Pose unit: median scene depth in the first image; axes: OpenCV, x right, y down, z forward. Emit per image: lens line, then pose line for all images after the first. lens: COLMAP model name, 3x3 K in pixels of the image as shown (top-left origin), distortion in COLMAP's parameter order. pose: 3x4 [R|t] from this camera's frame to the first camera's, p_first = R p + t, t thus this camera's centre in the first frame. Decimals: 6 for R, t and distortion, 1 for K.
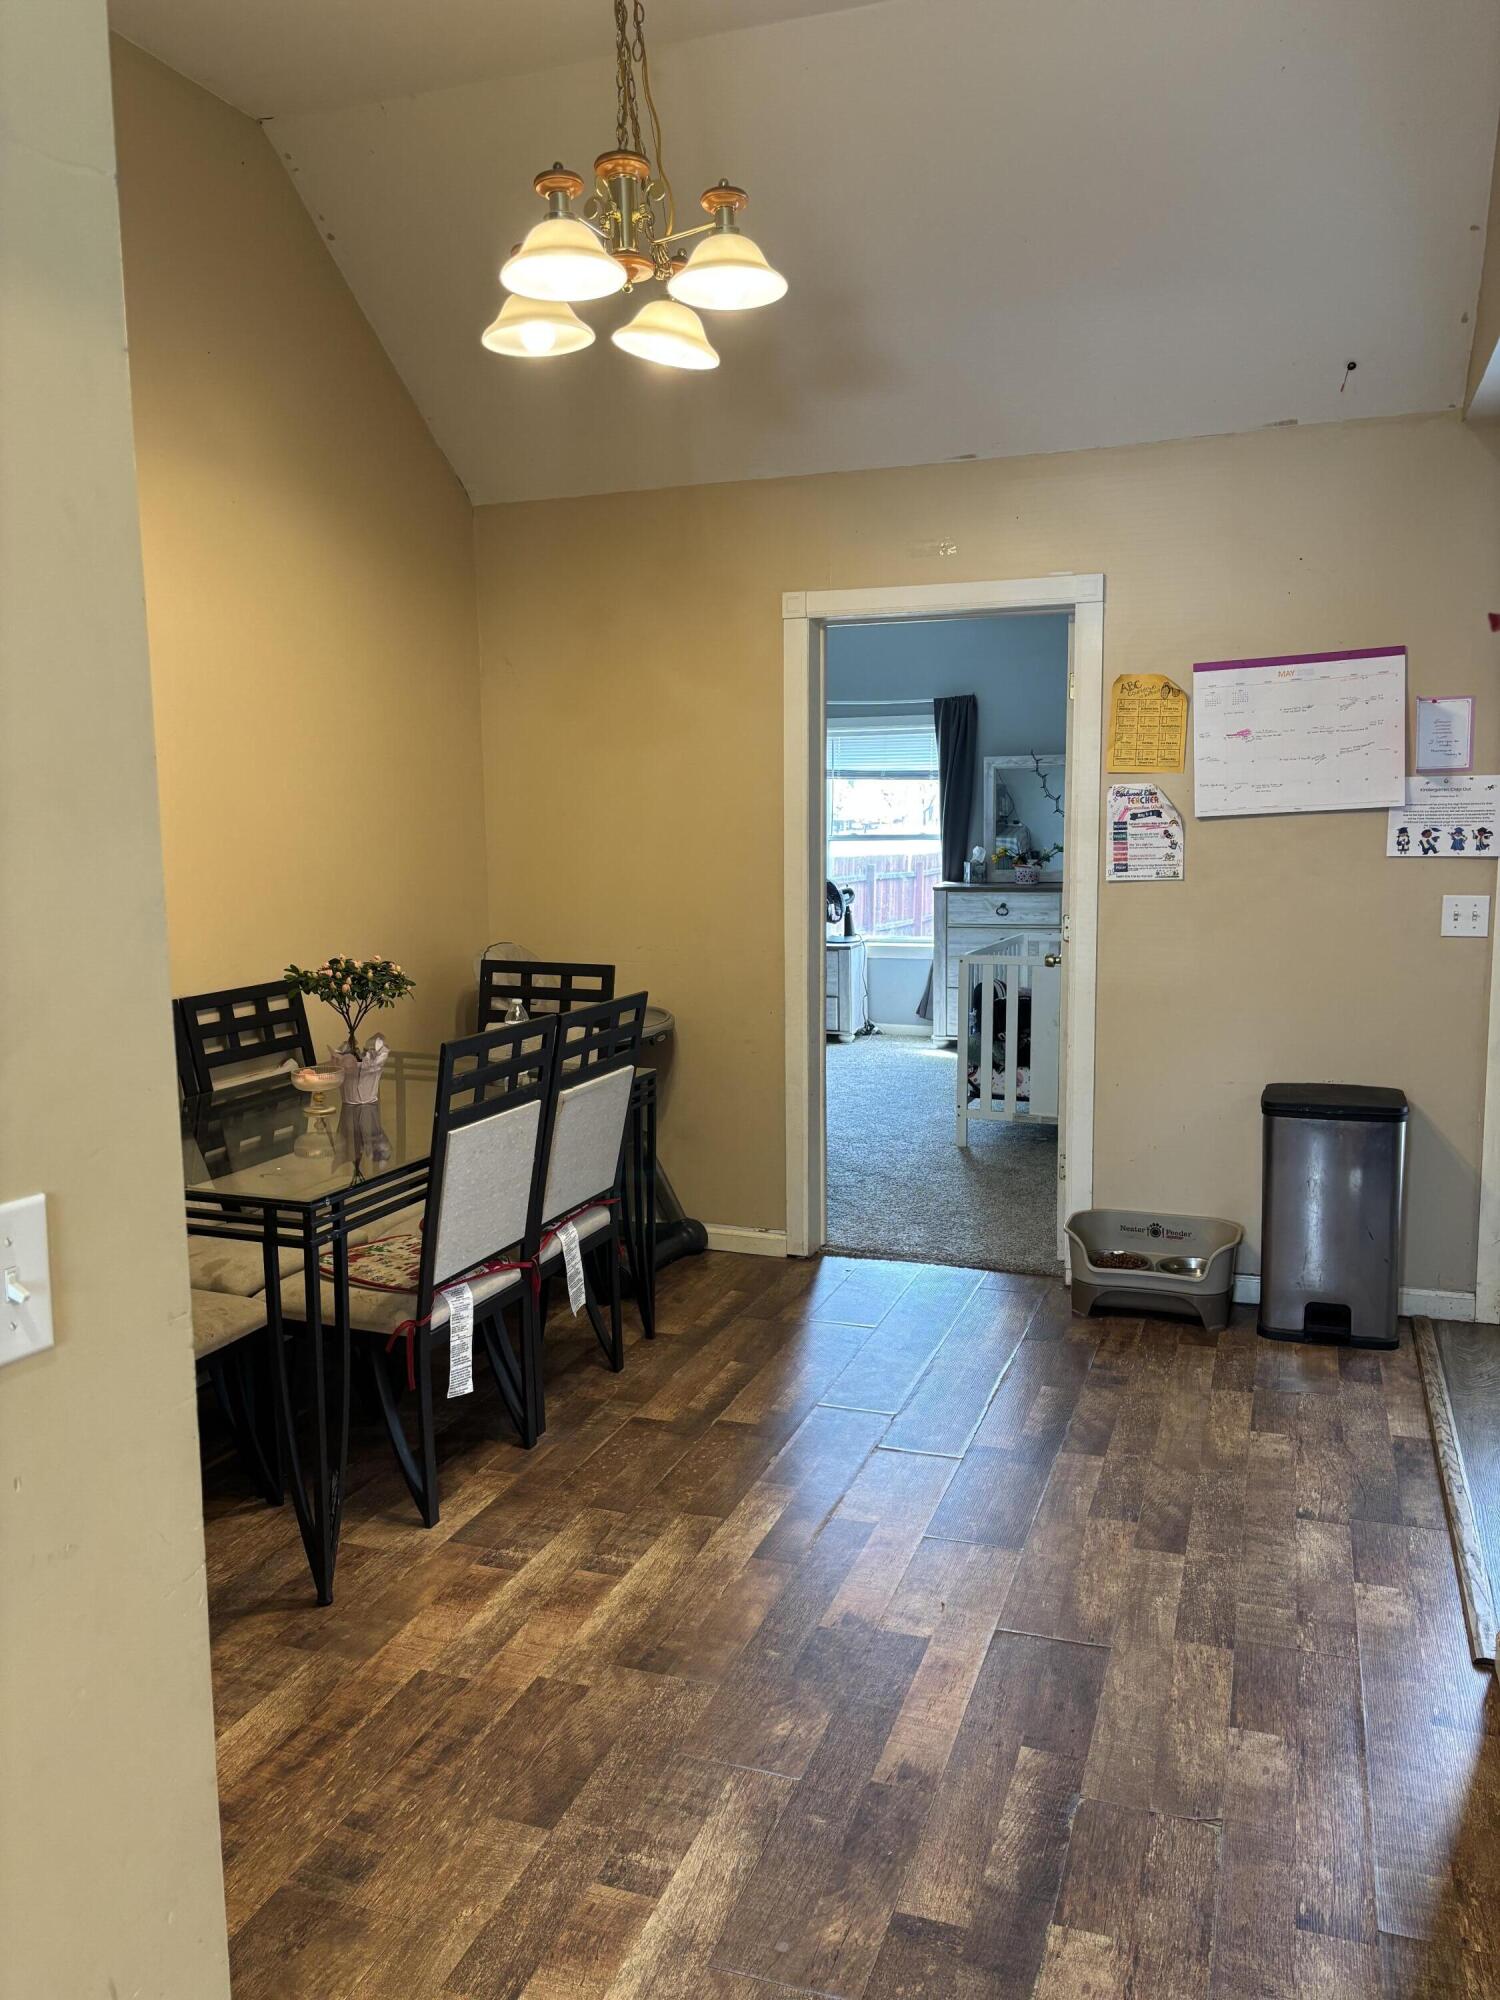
lens RADIAL K [[1501.6, 0, 748.8], [0, 1501.6, 990.9], [0, 0, 1]] dist [0.026554, -0.040630]
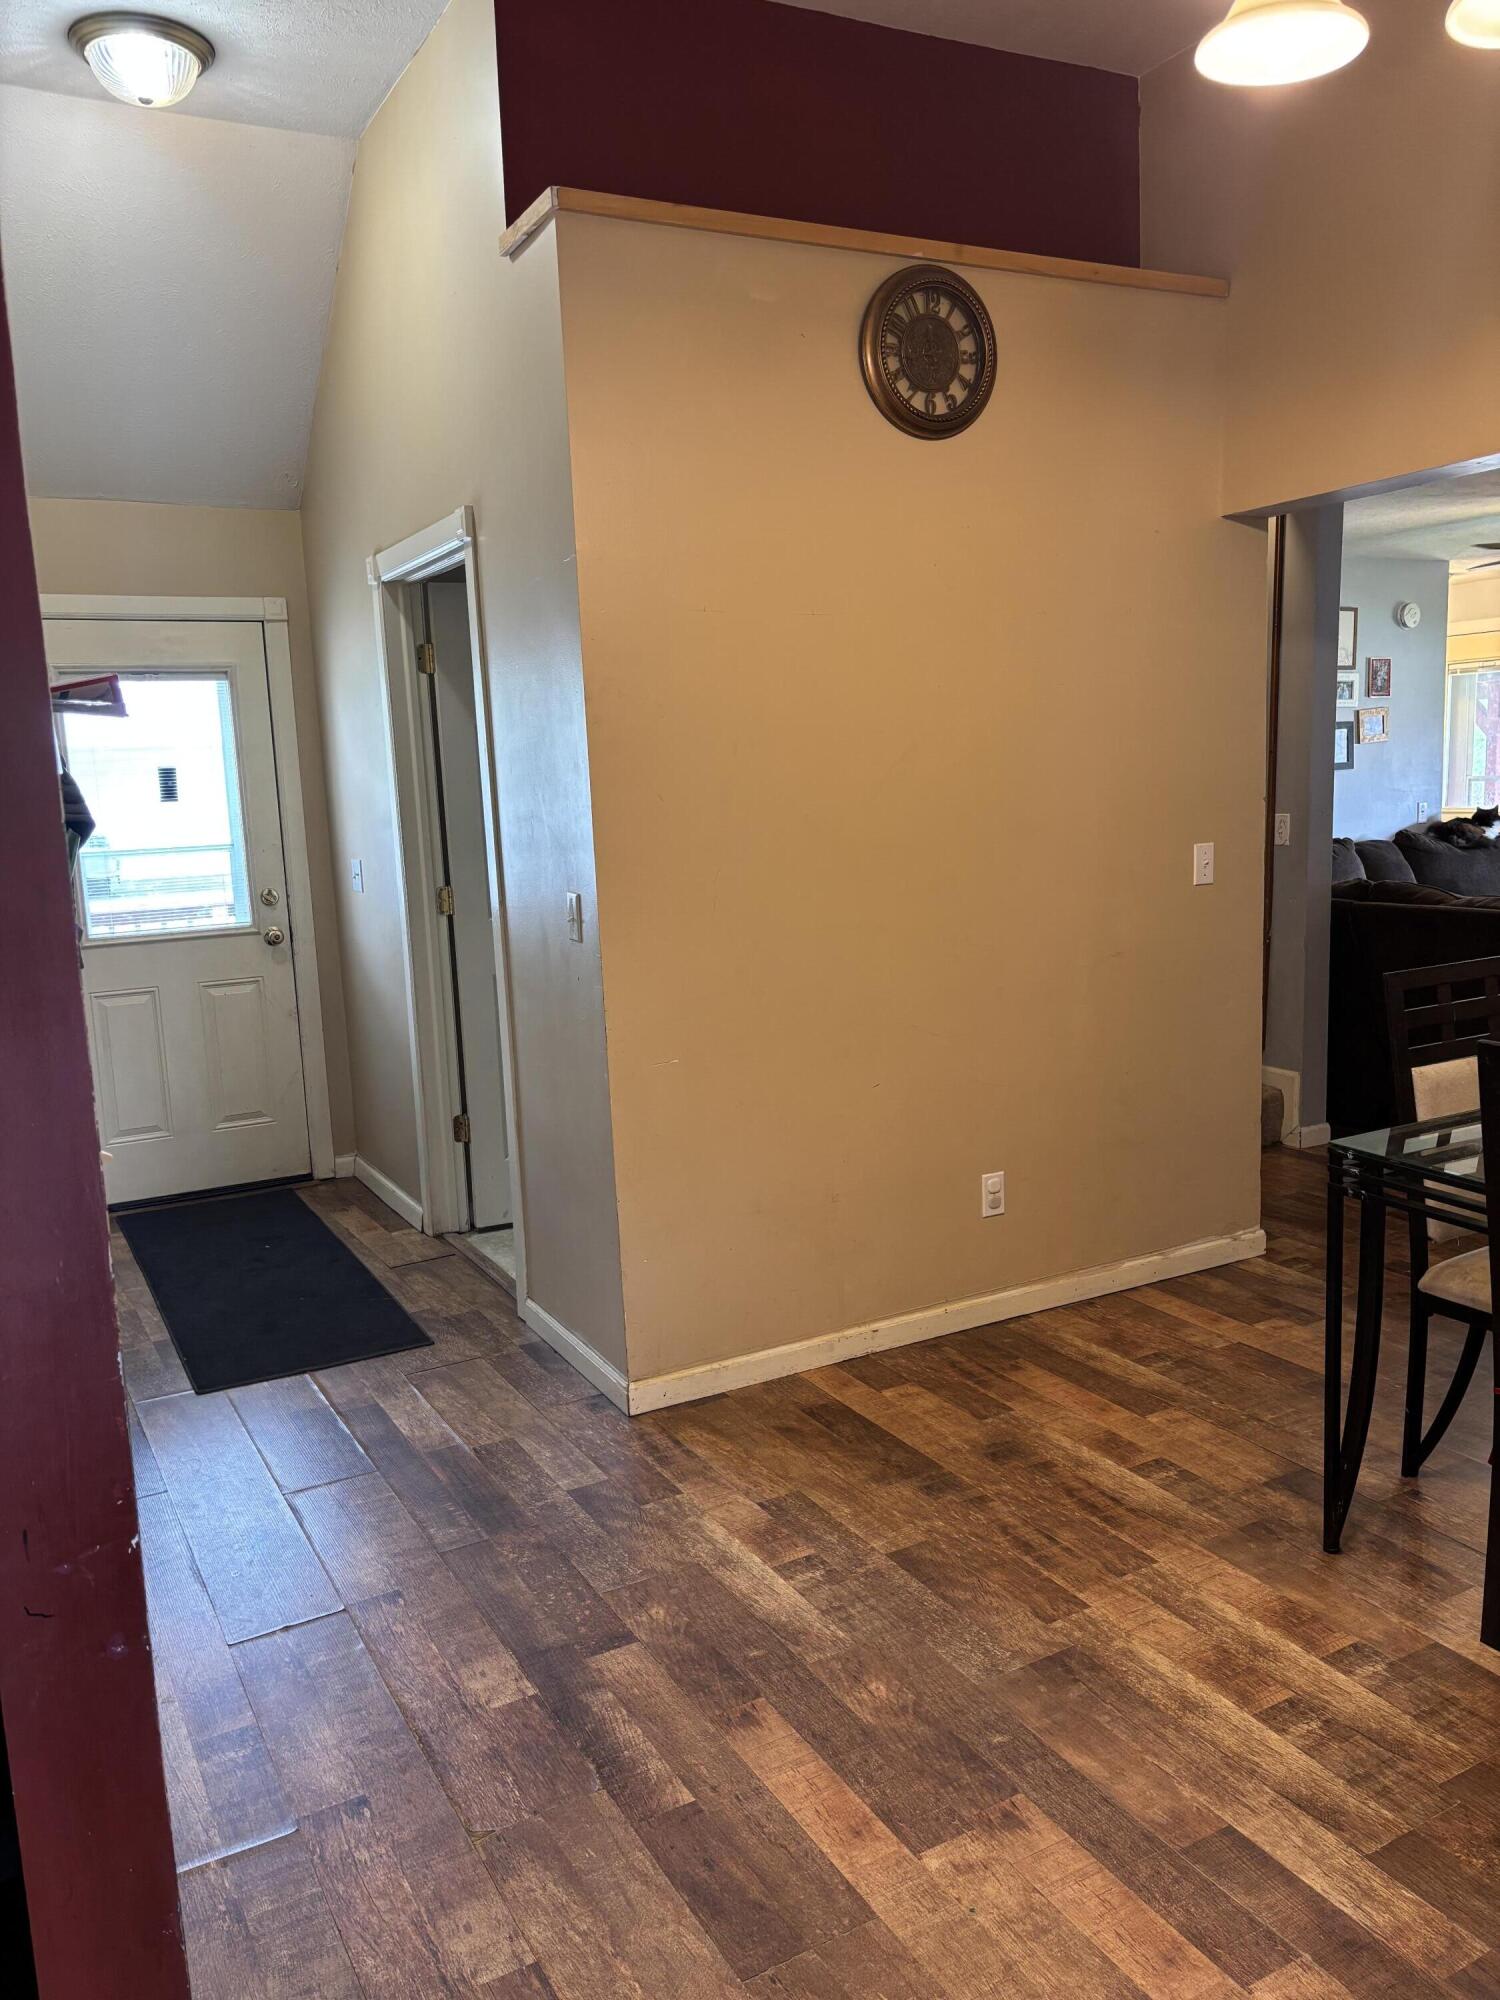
lens RADIAL K [[1501.6, 0, 752.6], [0, 1501.6, 1007.3], [0, 0, 1]] dist [0.026554, -0.040630]
pose [[-0.654884, 0.160356, -0.738521, 0.523944], [-0.041727, 0.968066, 0.247199, -0.135600], [0.754577, 0.192703, -0.627279, 1.041340]]
